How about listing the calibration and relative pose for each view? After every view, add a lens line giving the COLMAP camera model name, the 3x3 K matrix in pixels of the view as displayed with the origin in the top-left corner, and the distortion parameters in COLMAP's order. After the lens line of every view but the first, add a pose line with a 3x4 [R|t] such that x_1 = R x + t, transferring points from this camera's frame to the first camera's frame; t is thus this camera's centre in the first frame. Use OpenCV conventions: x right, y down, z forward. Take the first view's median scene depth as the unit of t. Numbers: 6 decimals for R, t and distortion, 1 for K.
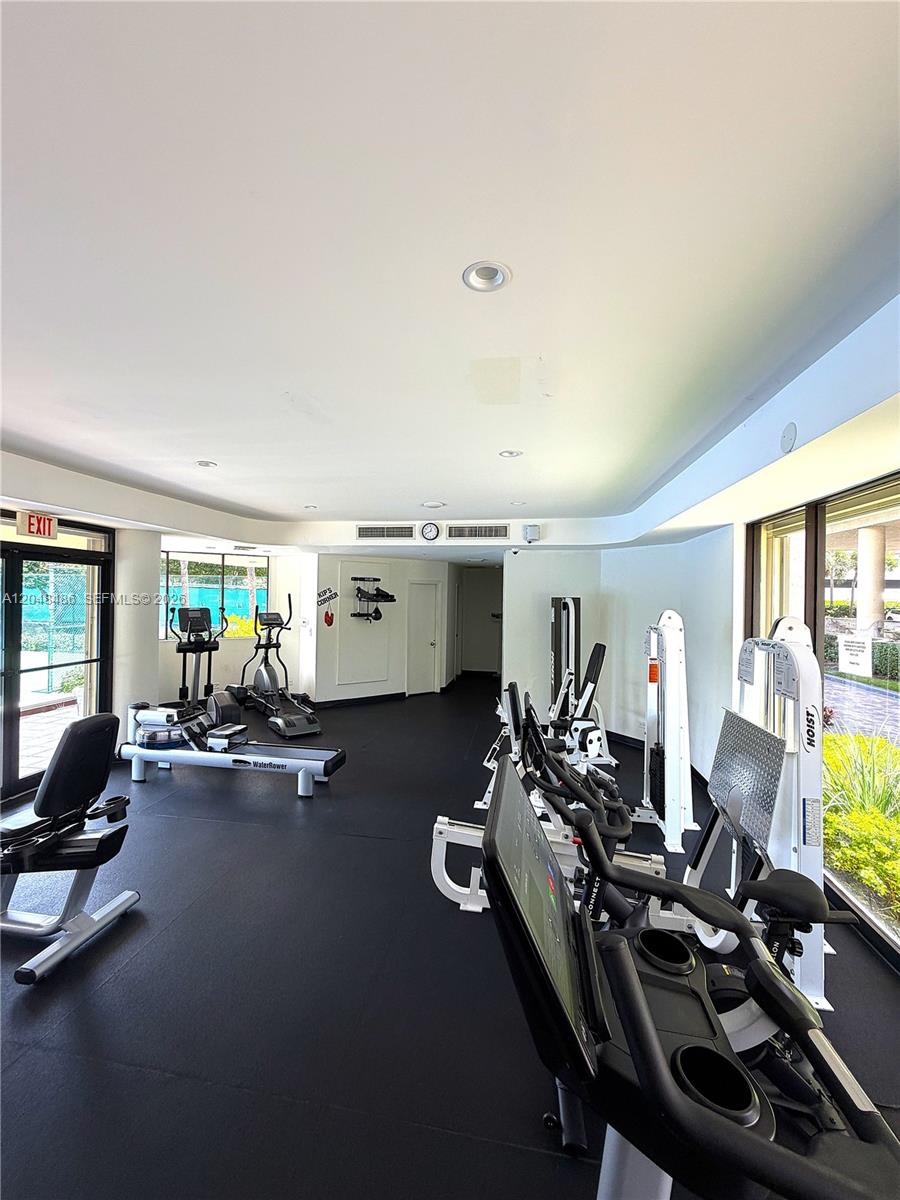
lens RADIAL K [[480.2, 0, 447.8], [0, 480.2, 594.7], [0, 0, 1]] dist [0.003883, -0.000310]
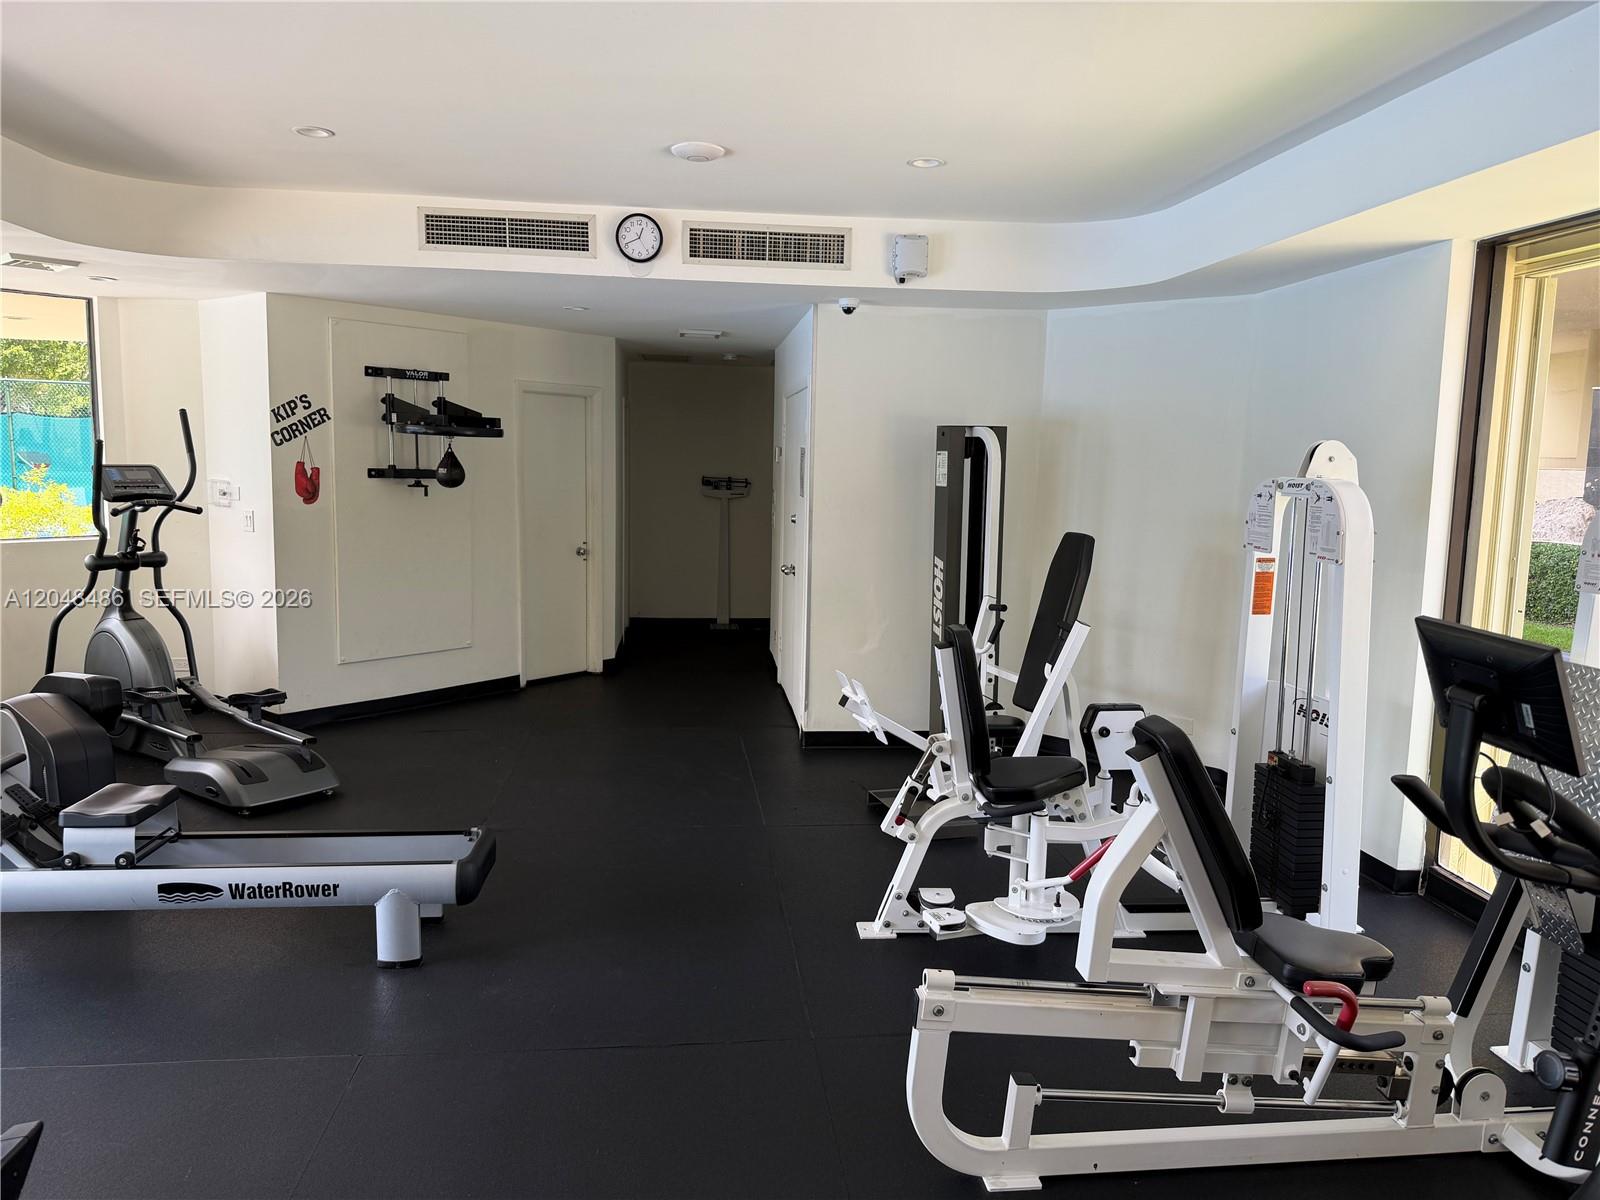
lens RADIAL K [[1130.6, 0, 804.6], [0, 1130.6, 601.4], [0, 0, 1]] dist [0.031800, -0.023261]
pose [[0.959404, -0.029289, 0.280509, -0.165369], [-0.008986, 0.990914, 0.134199, 0.025986], [-0.281891, -0.131271, 0.950424, 0.102592]]
